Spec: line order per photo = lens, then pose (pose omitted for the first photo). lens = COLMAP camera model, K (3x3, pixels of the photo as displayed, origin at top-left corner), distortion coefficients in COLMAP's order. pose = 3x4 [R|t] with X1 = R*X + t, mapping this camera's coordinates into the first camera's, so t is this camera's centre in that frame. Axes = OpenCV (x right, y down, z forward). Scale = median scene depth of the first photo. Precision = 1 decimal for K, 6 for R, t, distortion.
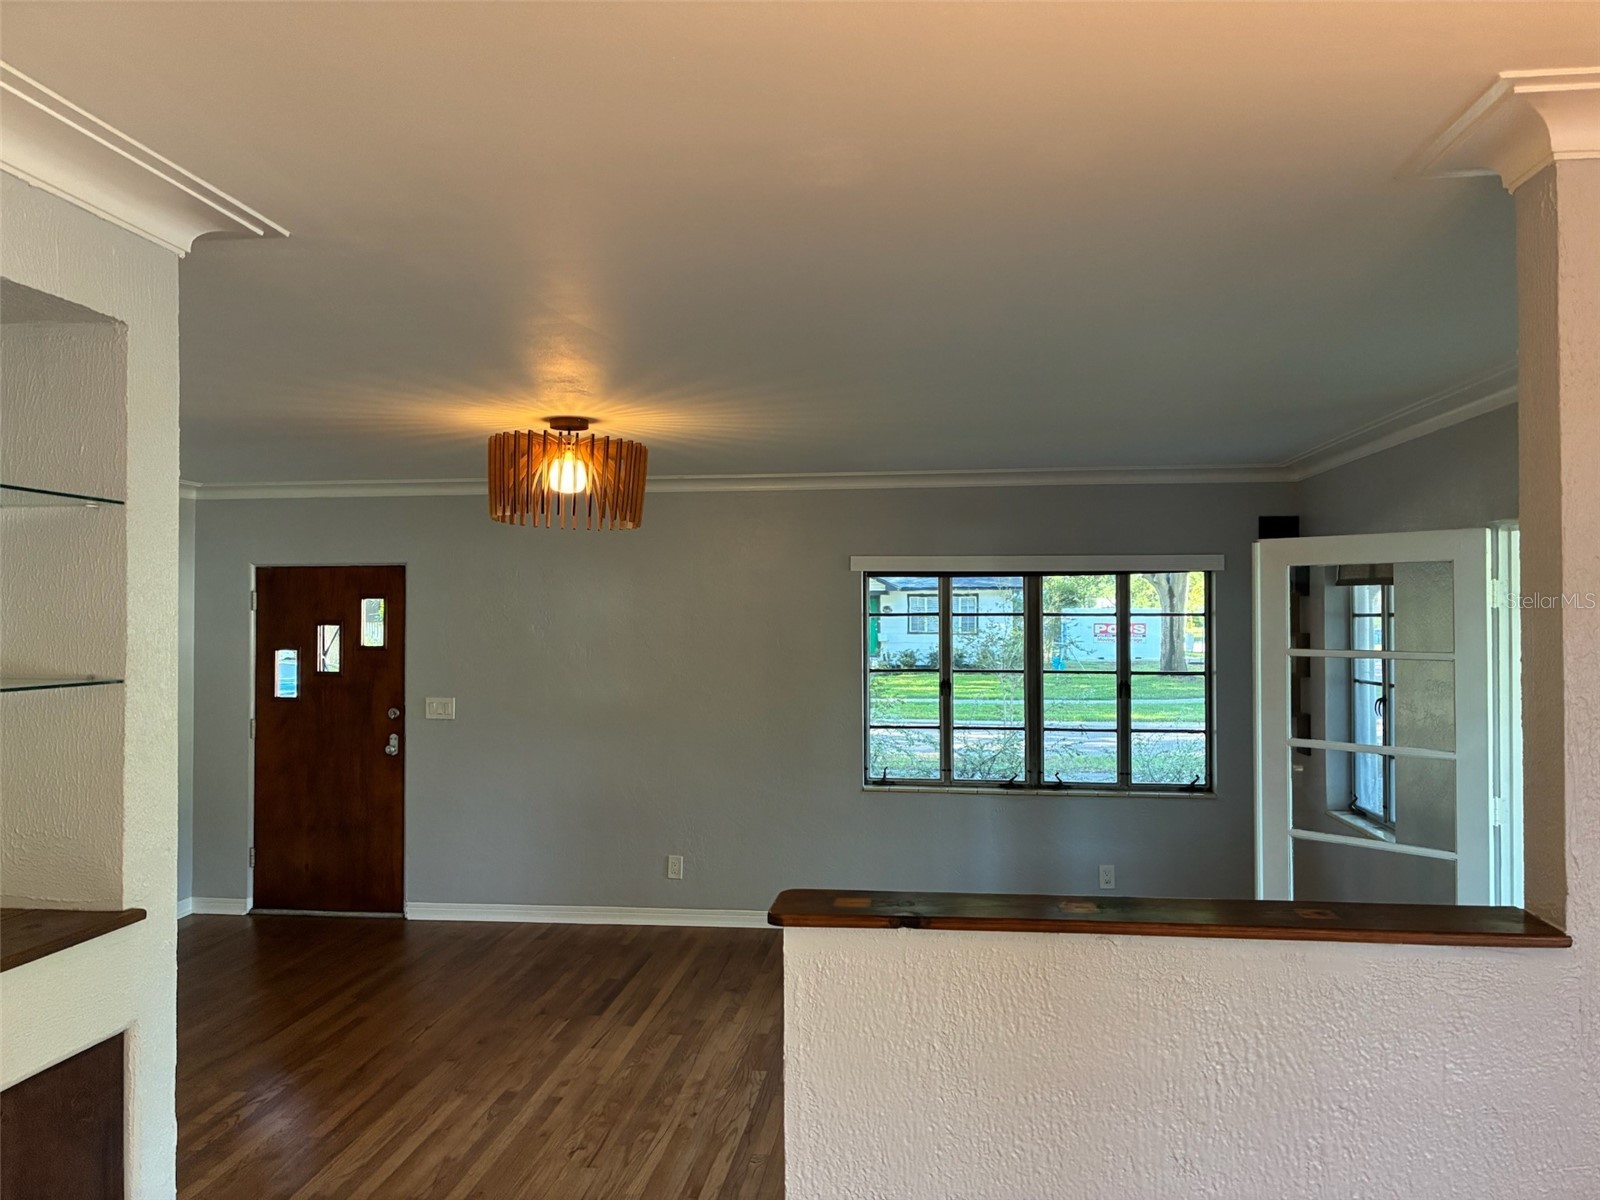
lens RADIAL K [[1238.2, 0, 808.3], [0, 1238.2, 596.7], [0, 0, 1]] dist [0.032963, -0.025421]
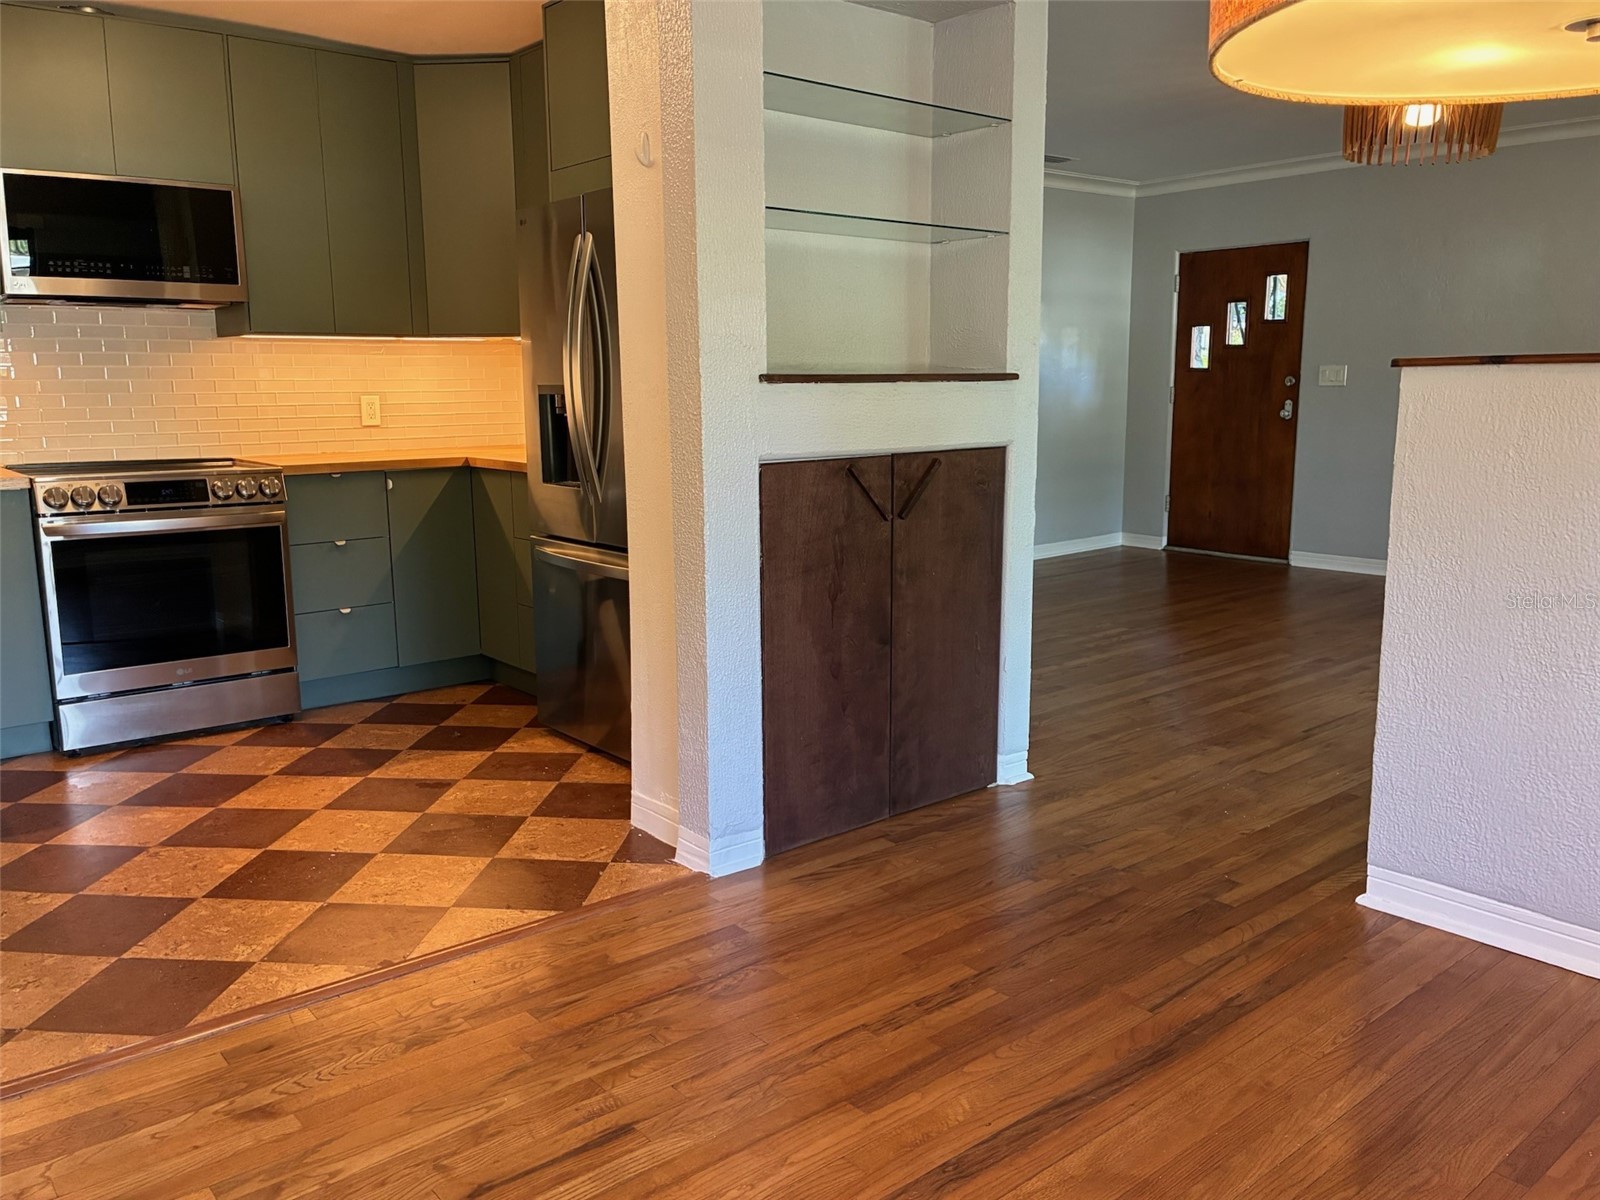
lens RADIAL K [[1238.2, 0, 797.7], [0, 1238.2, 599.8], [0, 0, 1]] dist [0.032963, -0.025421]
pose [[0.731896, 0.120559, -0.670667, 0.113410], [0.018663, 0.980309, 0.196587, 0.058345], [0.681161, -0.156398, 0.715234, -0.124314]]
